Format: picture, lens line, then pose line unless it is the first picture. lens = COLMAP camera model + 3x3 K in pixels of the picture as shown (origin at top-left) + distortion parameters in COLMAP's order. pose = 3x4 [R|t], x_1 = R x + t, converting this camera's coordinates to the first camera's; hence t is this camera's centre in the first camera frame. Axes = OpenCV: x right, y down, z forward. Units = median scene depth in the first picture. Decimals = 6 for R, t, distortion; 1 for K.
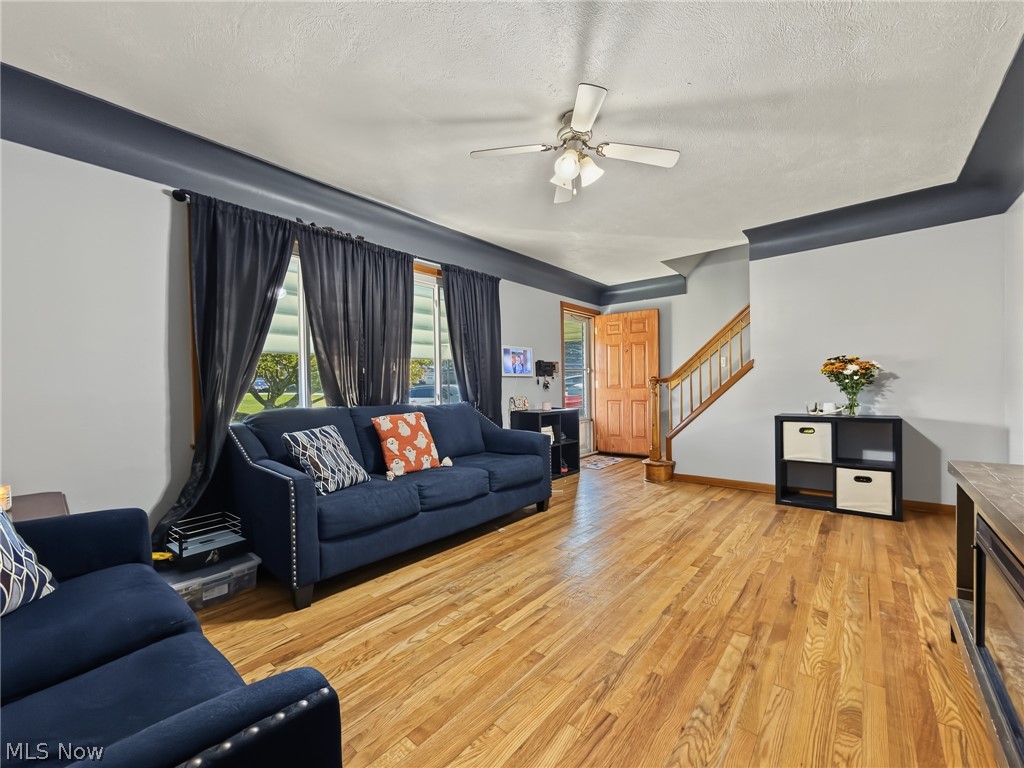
lens RADIAL K [[420.6, 0, 508.7], [0, 420.6, 391.2], [0, 0, 1]] dist [0.000108, 0.000236]
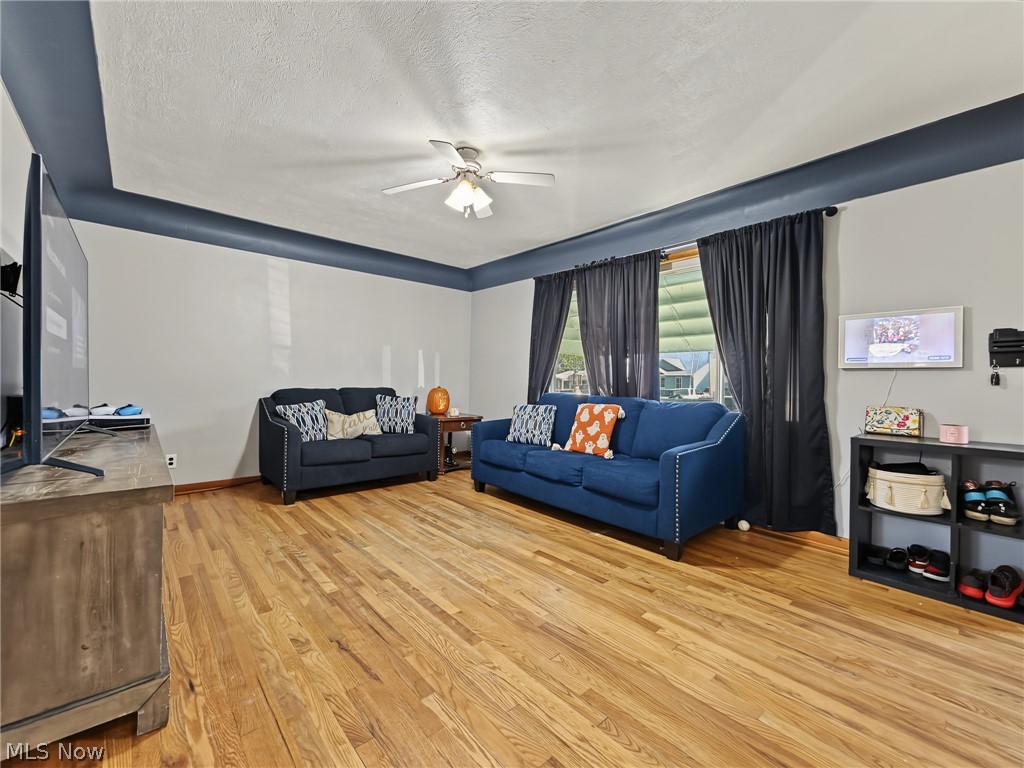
lens RADIAL K [[420.6, 0, 509.6], [0, 420.6, 374.9], [0, 0, 1]] dist [0.000108, 0.000236]
pose [[-0.142162, 0.001187, -0.989843, 1.094122], [-0.026586, 0.999634, 0.005017, -0.029717], [0.989486, 0.027029, -0.142079, 1.087532]]
